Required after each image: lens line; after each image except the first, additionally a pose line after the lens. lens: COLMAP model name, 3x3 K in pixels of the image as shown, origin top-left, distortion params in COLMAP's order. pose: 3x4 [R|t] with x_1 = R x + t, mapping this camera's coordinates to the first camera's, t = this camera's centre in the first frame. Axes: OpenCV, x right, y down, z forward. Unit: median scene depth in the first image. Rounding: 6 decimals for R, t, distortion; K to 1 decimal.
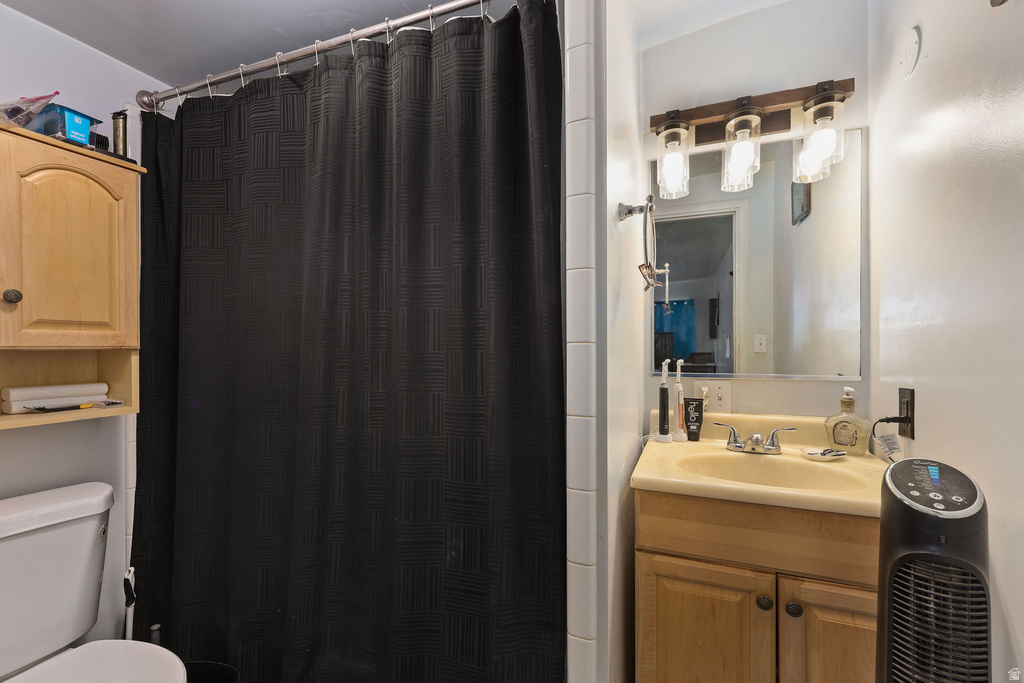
lens RADIAL K [[422.2, 0, 515.3], [0, 422.2, 342.6], [0, 0, 1]] dist [-0.000555, -0.000064]
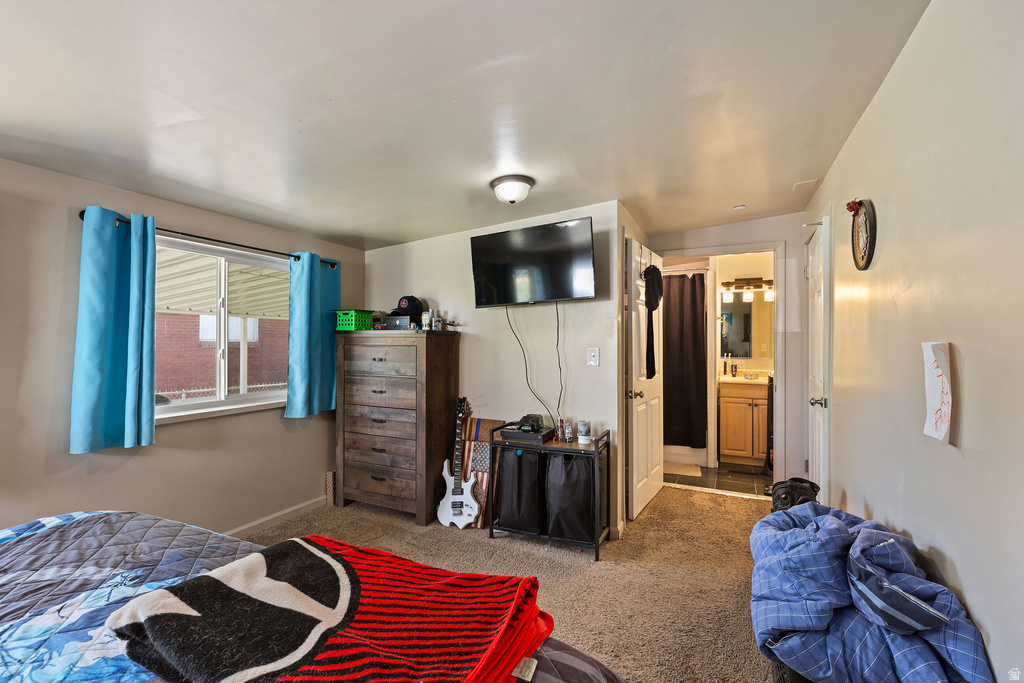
lens RADIAL K [[454.9, 0, 510.4], [0, 454.9, 340.5], [0, 0, 1]] dist [-0.000140, 0.000552]
pose [[0.998500, 0.006830, -0.054328, -1.192076], [-0.007164, 0.999957, -0.005950, -0.028028], [0.054285, 0.006330, 0.998505, -2.787365]]
